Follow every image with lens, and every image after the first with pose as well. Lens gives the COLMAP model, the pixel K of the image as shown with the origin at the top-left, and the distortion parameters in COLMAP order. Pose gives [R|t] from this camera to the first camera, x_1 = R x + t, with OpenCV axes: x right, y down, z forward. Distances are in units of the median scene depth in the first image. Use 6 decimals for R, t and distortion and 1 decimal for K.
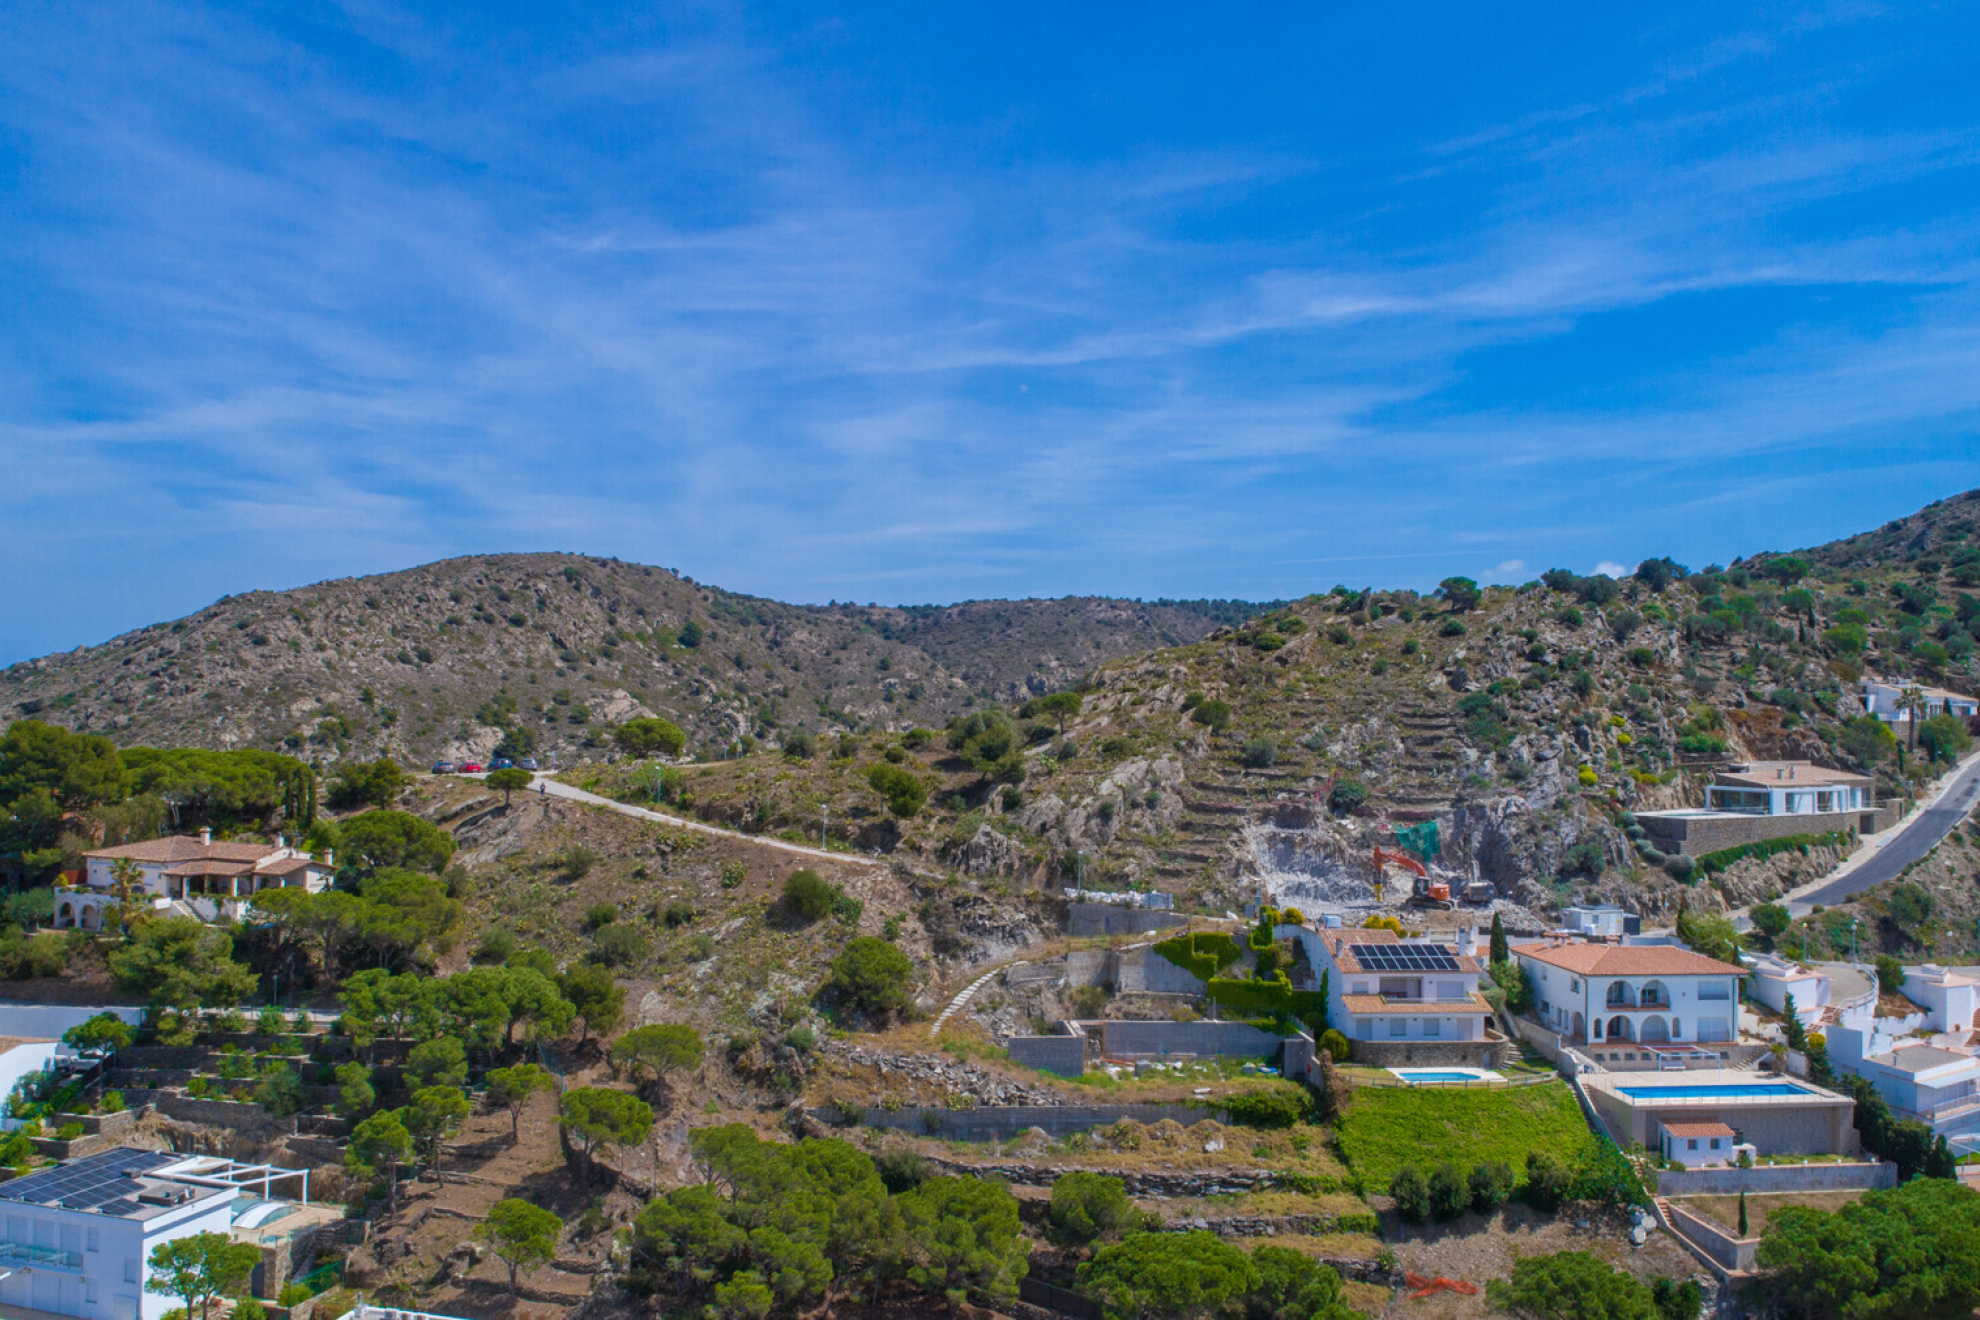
lens RADIAL K [[1560.6, 0, 983.5], [0, 1560.6, 661.8], [0, 0, 1]] dist [-0.021554, 0.008133]
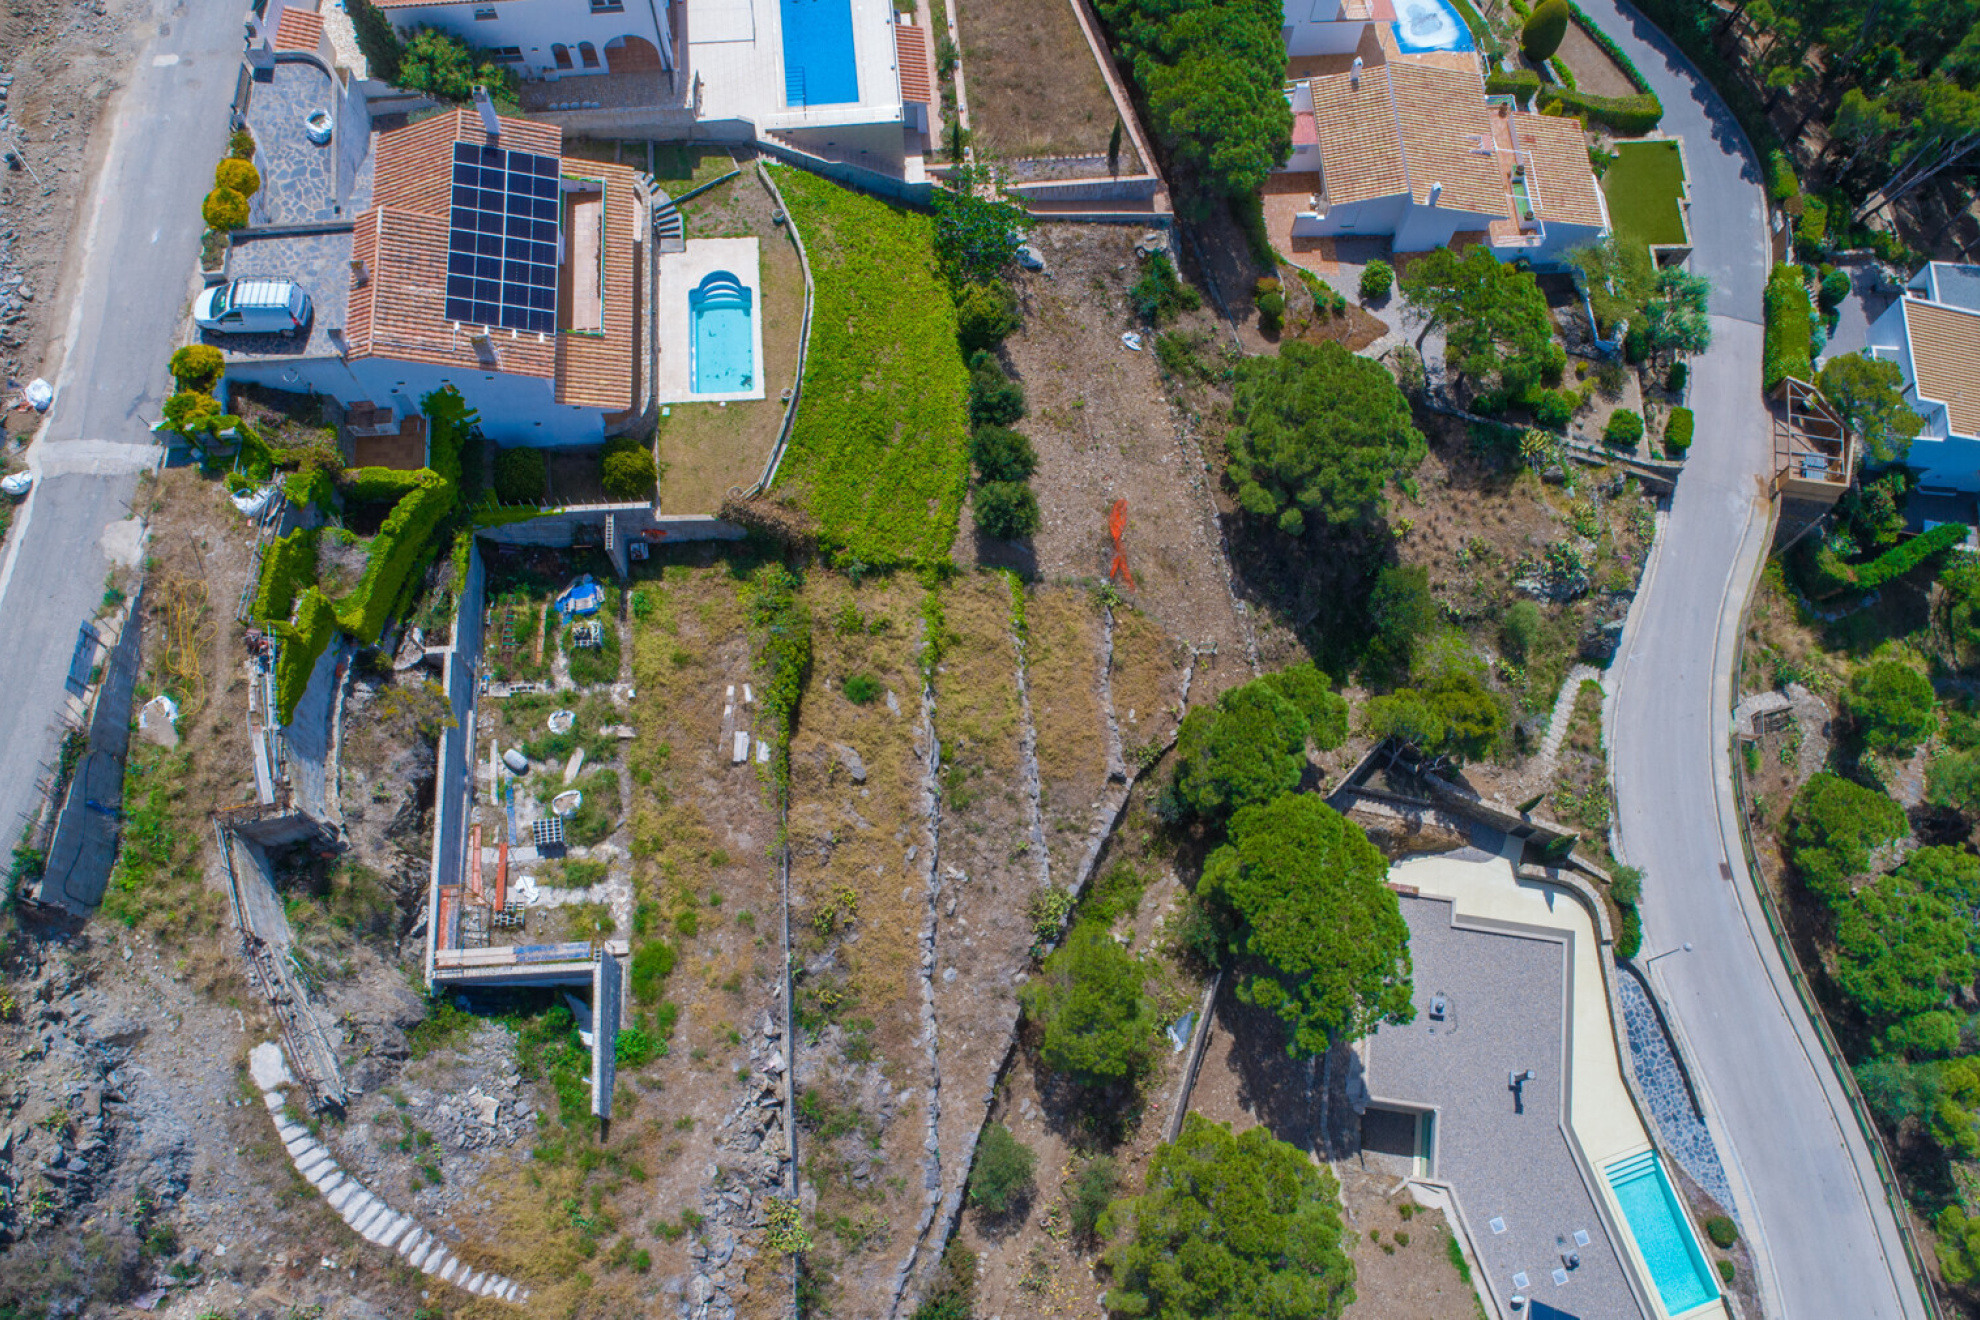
lens RADIAL K [[1560.6, 0, 983.5], [0, 1560.6, 661.8], [0, 0, 1]] dist [-0.021554, 0.008133]
pose [[0.024537, -0.944367, 0.327976, -0.003970], [-0.042556, 0.326791, 0.944138, -0.185166], [-0.998793, -0.037124, -0.032170, 0.716236]]
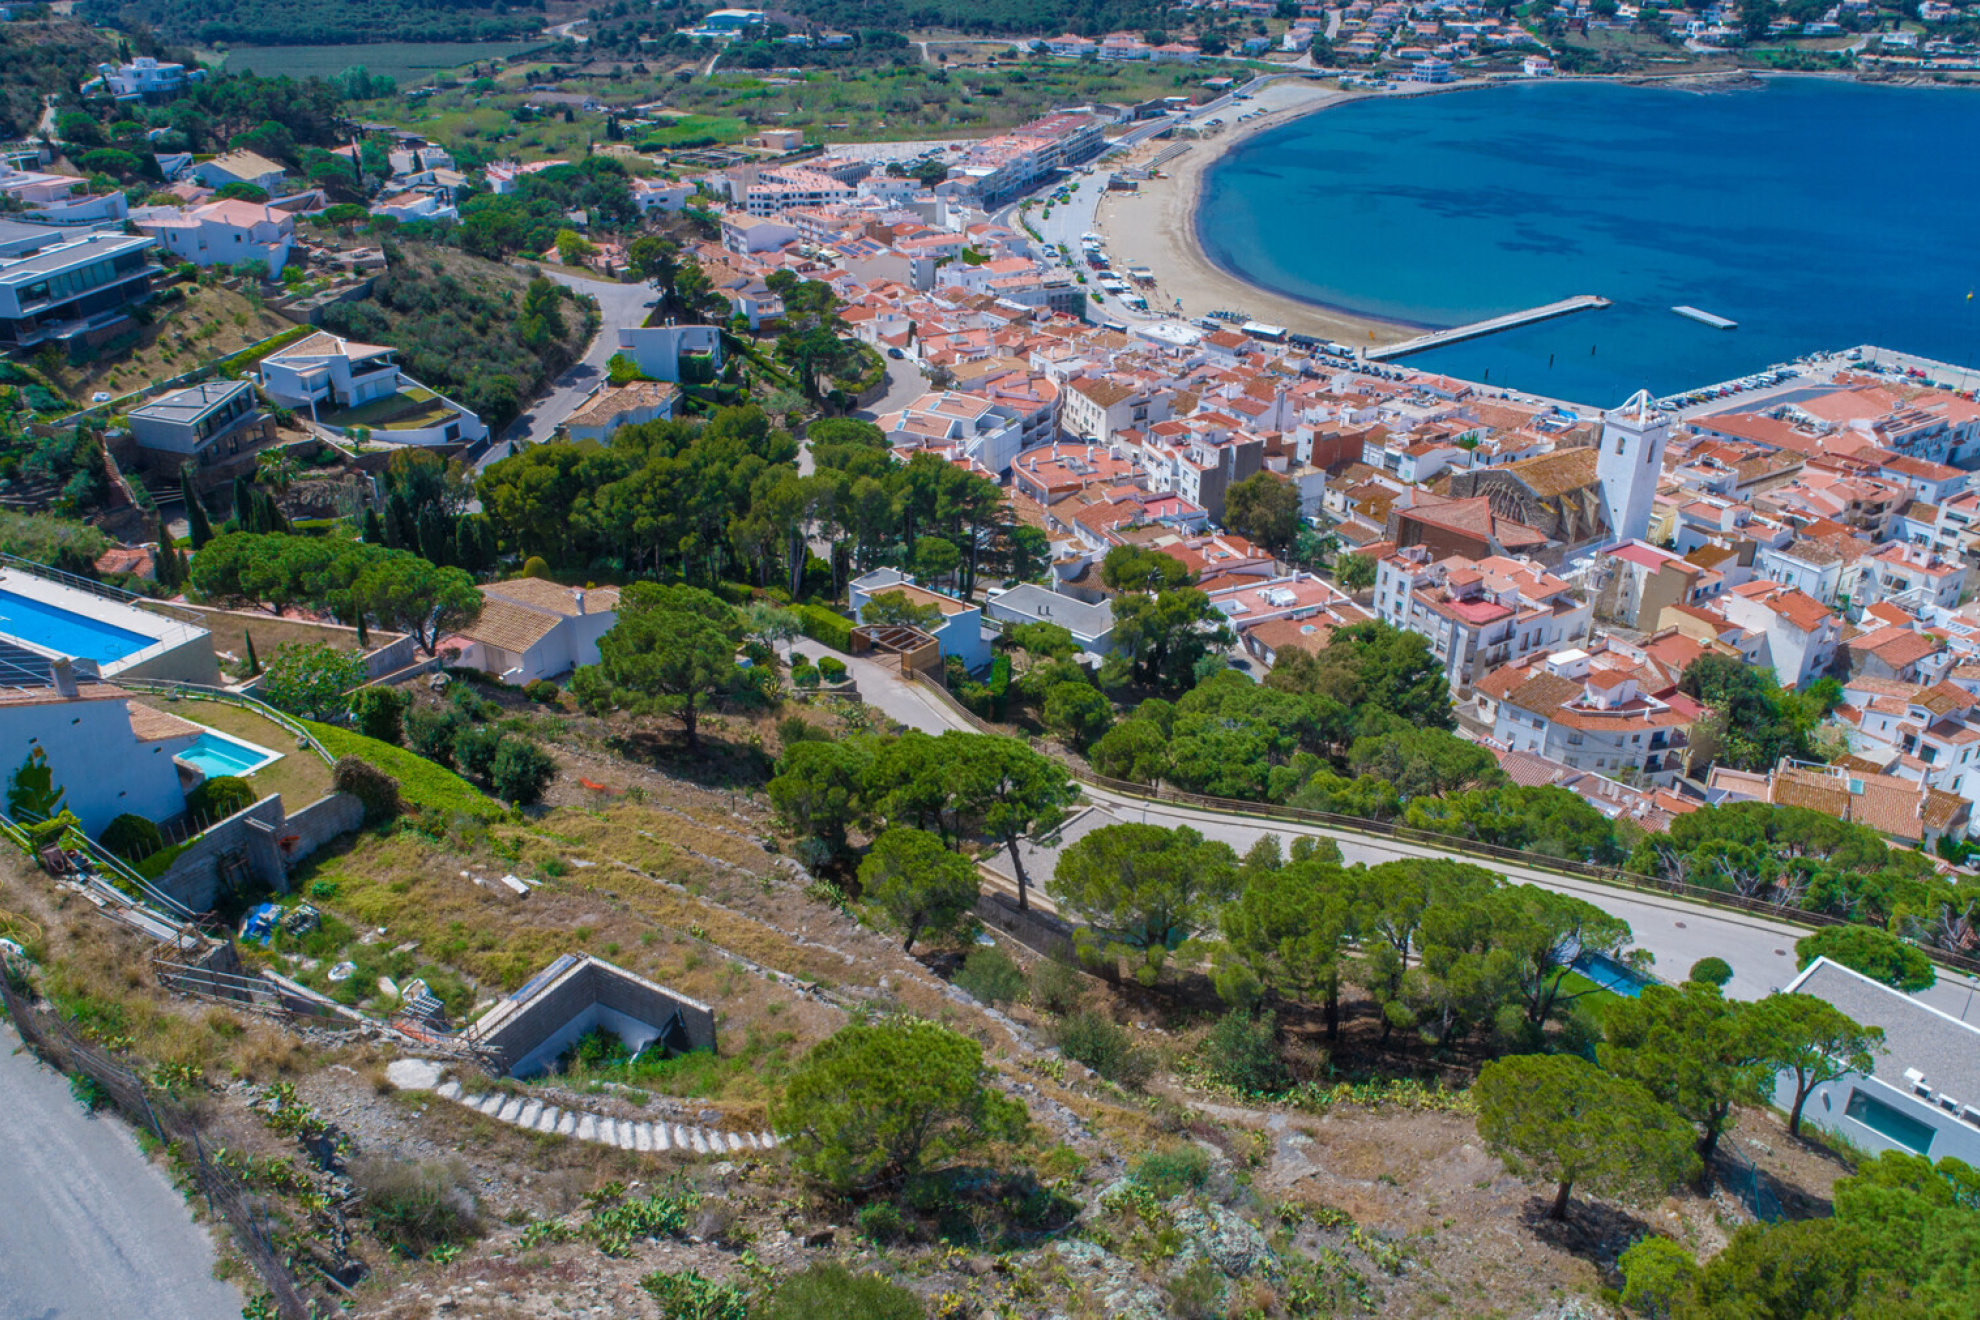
lens RADIAL K [[1560.6, 0, 983.5], [0, 1560.6, 661.8], [0, 0, 1]] dist [-0.021554, 0.008133]
pose [[-0.816704, -0.278808, 0.505232, -0.182083], [-0.033097, 0.896725, 0.441349, -0.025150], [-0.576106, 0.343730, -0.741587, 0.977356]]
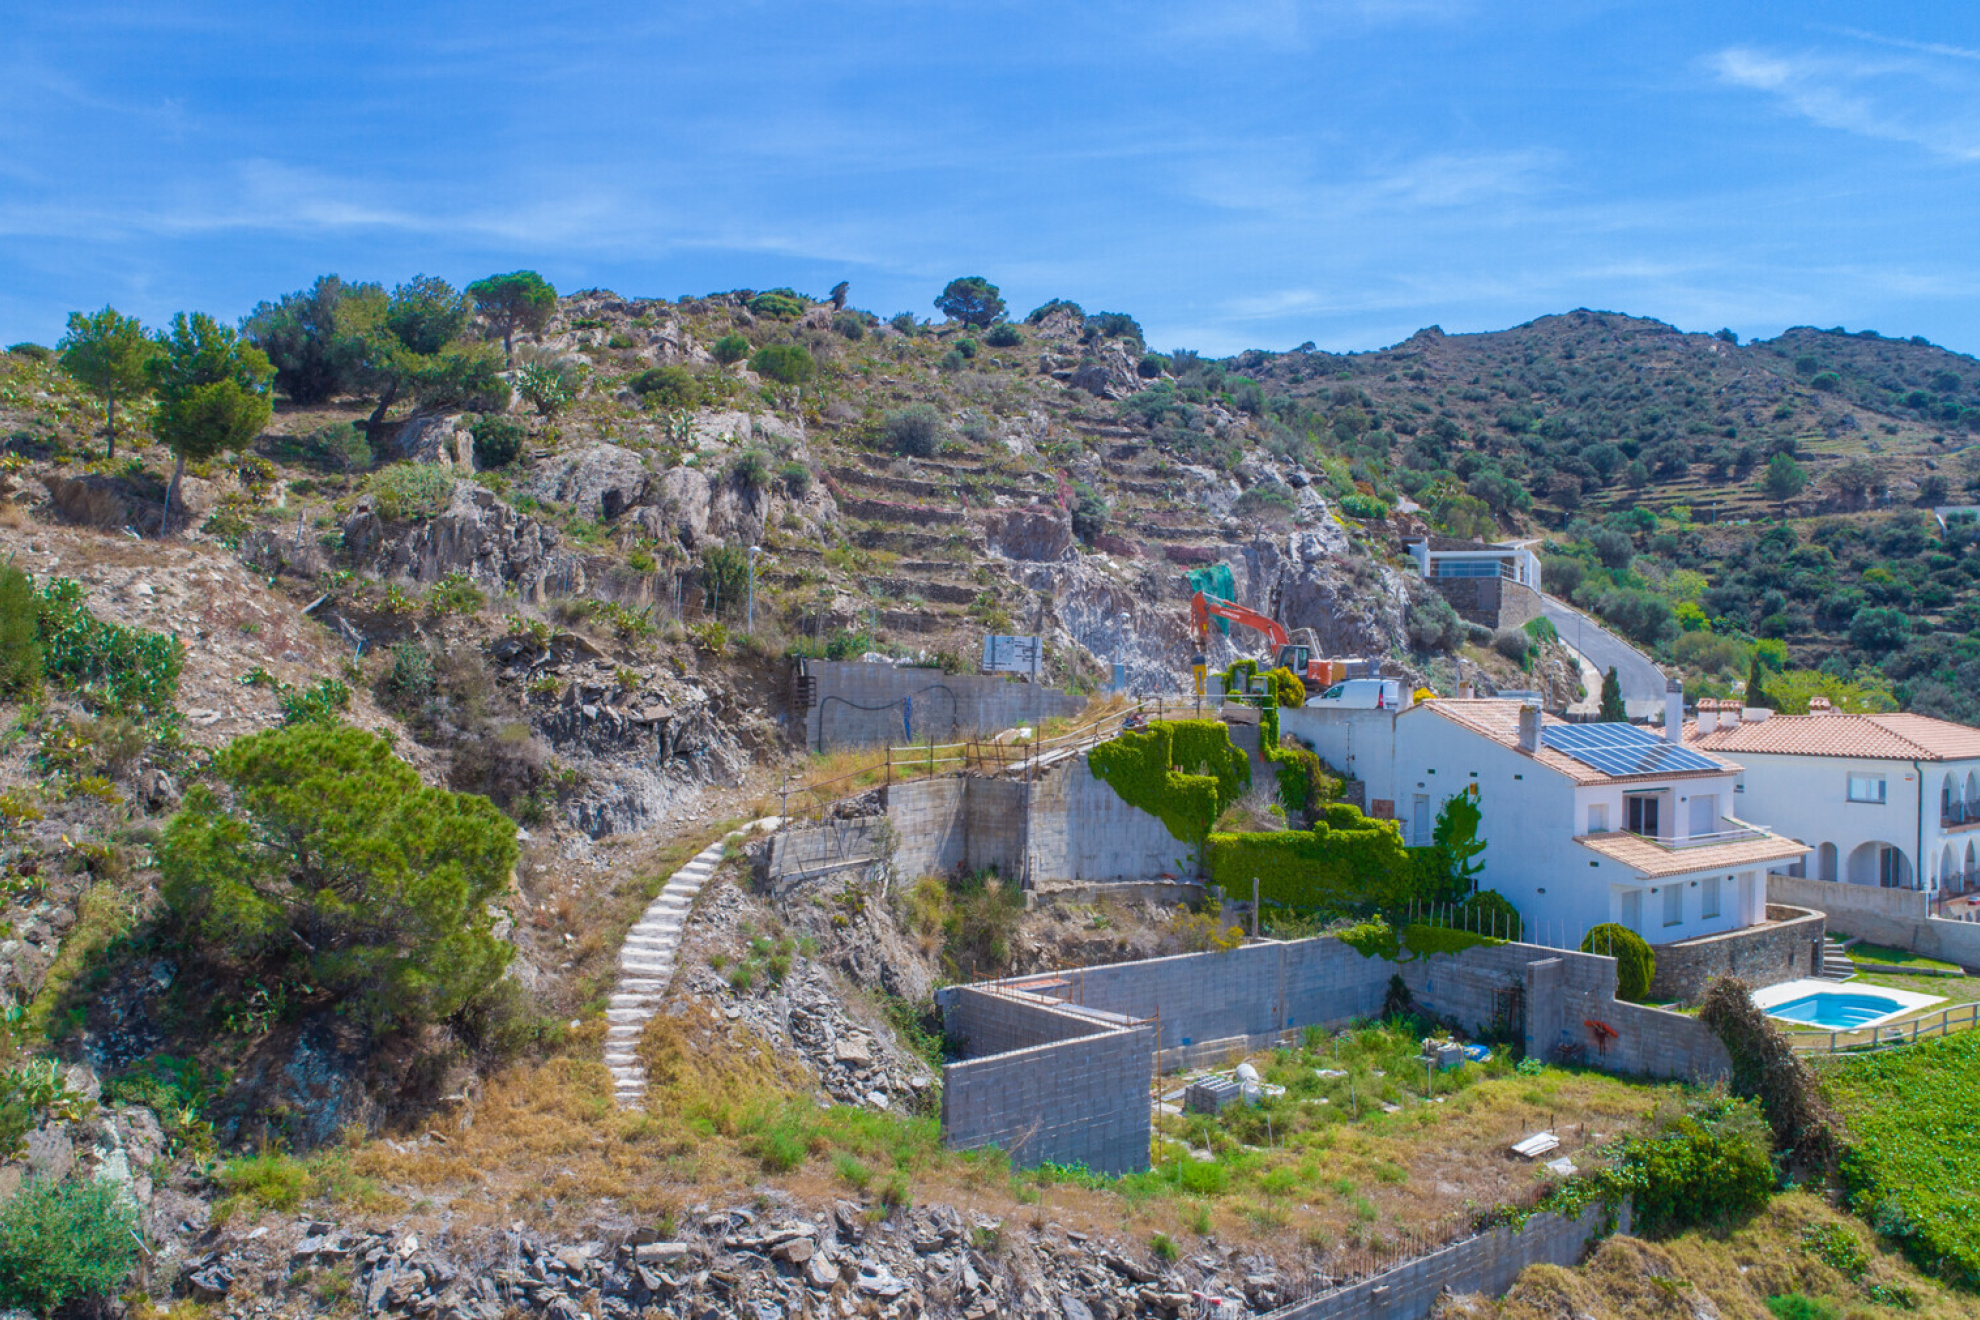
lens RADIAL K [[1560.6, 0, 983.5], [0, 1560.6, 661.8], [0, 0, 1]] dist [-0.021554, 0.008133]
pose [[0.823074, -0.000975, 0.567934, -0.101196], [-0.015937, 0.999565, 0.024813, 0.130978], [-0.567711, -0.029474, 0.822700, 0.617502]]
